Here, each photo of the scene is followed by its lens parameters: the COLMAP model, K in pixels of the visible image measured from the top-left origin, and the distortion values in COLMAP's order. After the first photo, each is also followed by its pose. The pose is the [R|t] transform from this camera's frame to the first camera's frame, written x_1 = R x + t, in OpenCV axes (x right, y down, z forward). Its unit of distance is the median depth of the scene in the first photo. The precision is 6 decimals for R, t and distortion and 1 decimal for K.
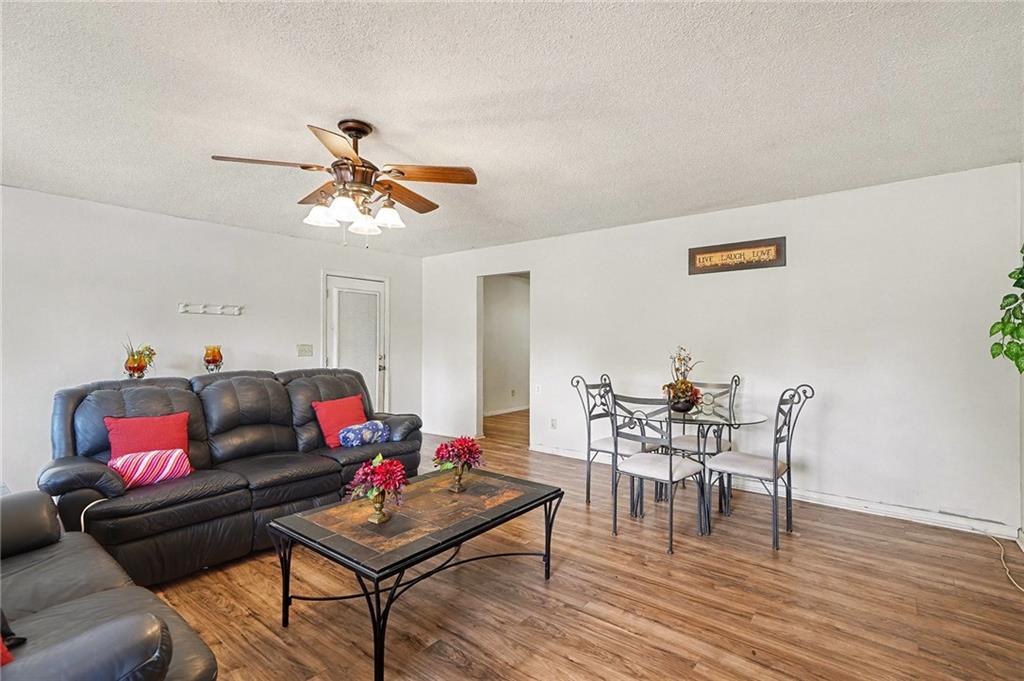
lens RADIAL K [[474.9, 0, 513.1], [0, 474.9, 344.7], [0, 0, 1]] dist [-0.000688, -0.000181]
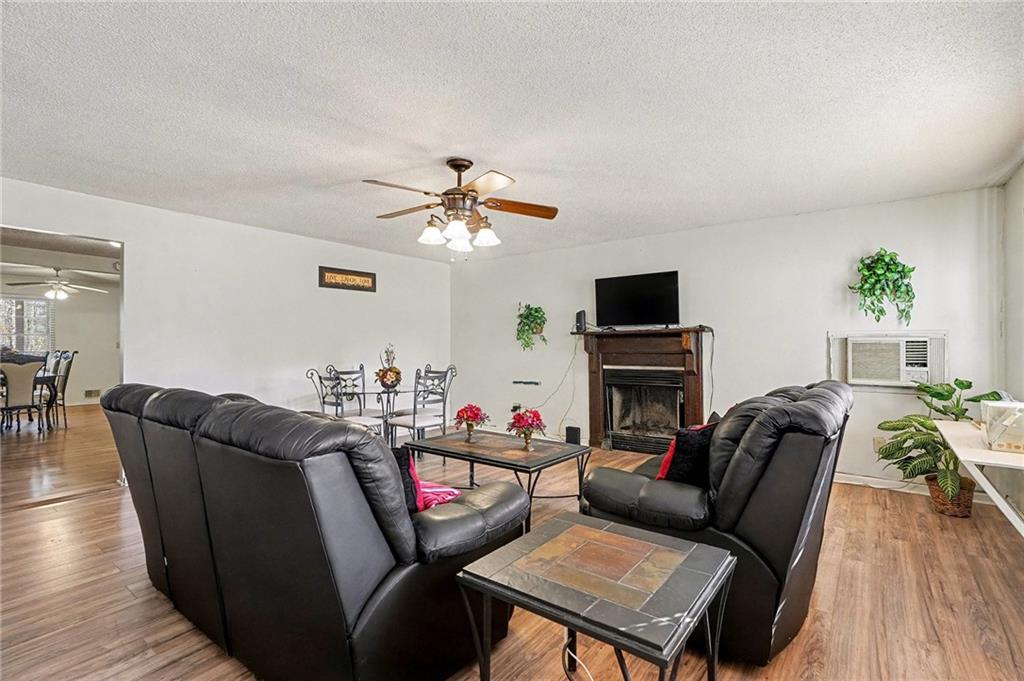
lens RADIAL K [[474.9, 0, 513.1], [0, 474.9, 344.7], [0, 0, 1]] dist [-0.000688, -0.000181]
pose [[-0.010477, -0.005884, 0.999928, -1.004114], [-0.000228, 0.999983, 0.005882, -0.000952], [-0.999945, -0.000166, -0.010478, 0.554398]]
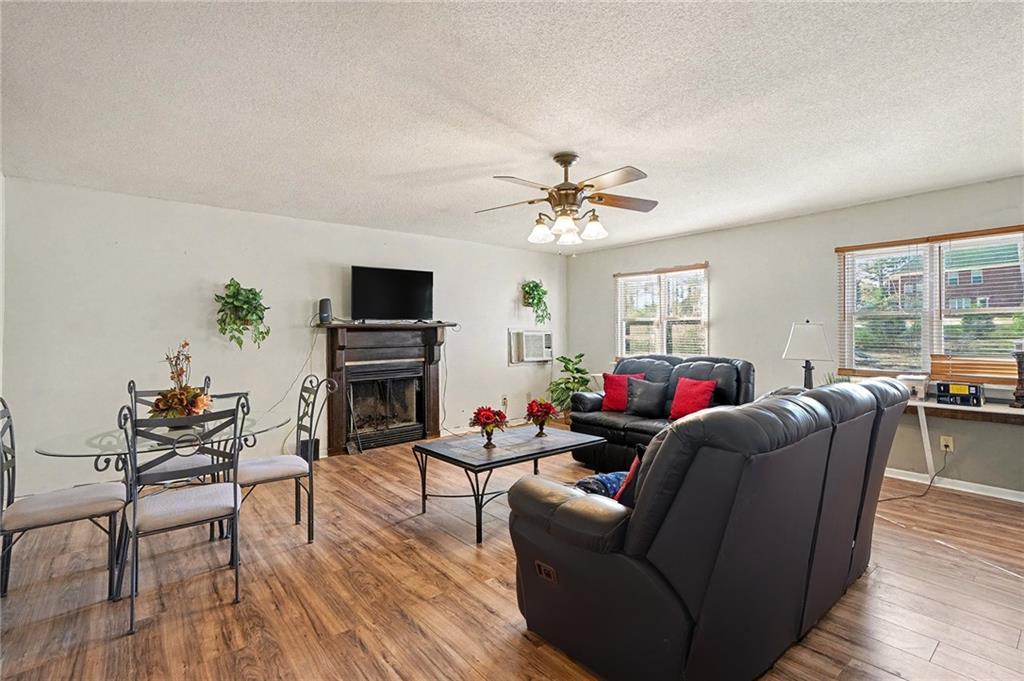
lens RADIAL K [[474.9, 0, 513.1], [0, 474.9, 344.7], [0, 0, 1]] dist [-0.000688, -0.000181]
pose [[-0.973805, -0.001087, 0.227383, -0.305276], [0.004762, 0.999672, 0.025172, -0.008274], [-0.227335, 0.025595, -0.973480, 1.431404]]
